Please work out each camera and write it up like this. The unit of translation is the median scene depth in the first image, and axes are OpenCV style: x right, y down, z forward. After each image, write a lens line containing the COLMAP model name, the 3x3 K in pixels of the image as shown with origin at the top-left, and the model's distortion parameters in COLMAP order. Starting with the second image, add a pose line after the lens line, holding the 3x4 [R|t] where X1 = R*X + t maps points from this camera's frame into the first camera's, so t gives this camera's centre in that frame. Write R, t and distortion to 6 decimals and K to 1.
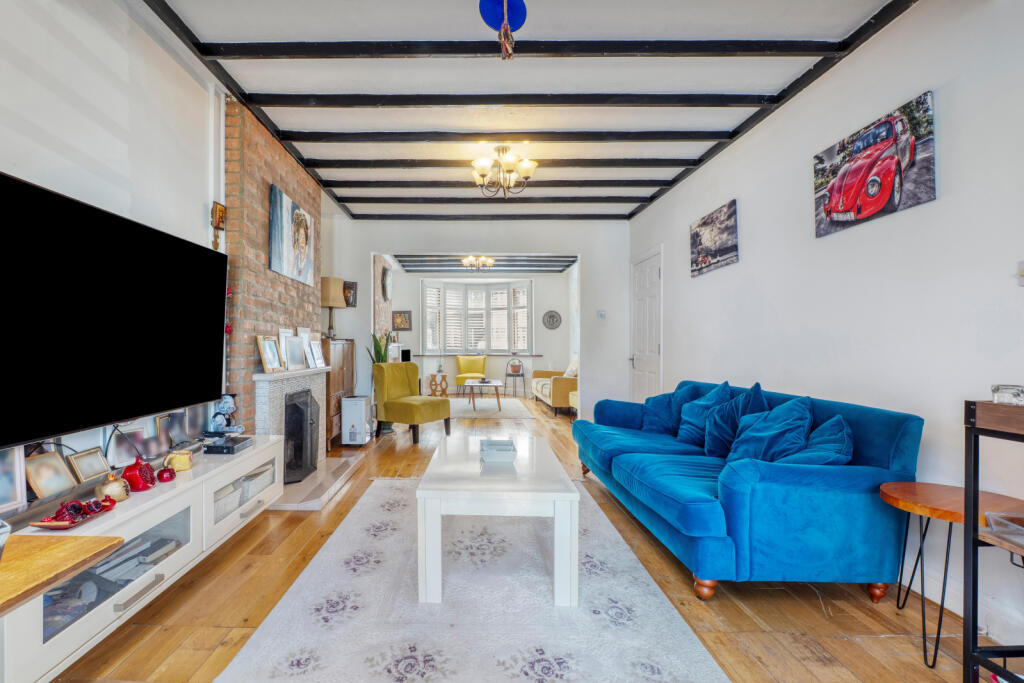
lens RADIAL K [[436.7, 0, 509.1], [0, 436.7, 344.3], [0, 0, 1]] dist [0.002713, -0.000124]
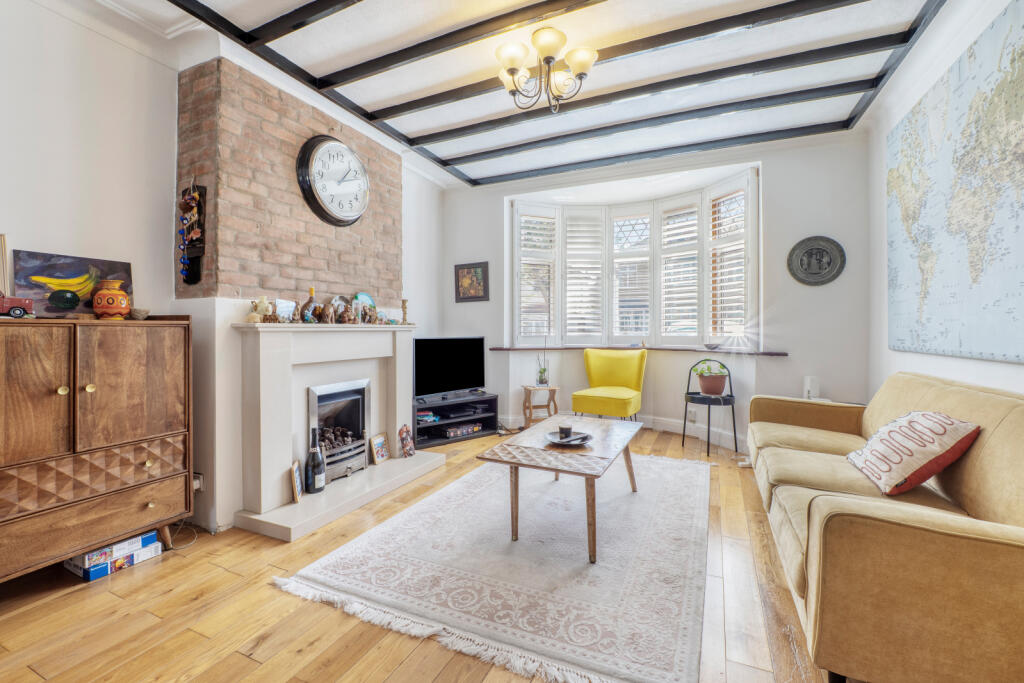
lens RADIAL K [[436.7, 0, 507.1], [0, 436.7, 338.9], [0, 0, 1]] dist [0.002713, -0.000124]
pose [[0.899111, 0.004920, -0.437693, 0.021849], [0.001866, 0.999885, 0.015072, 0.006530], [0.437716, -0.014368, 0.898998, 0.538692]]
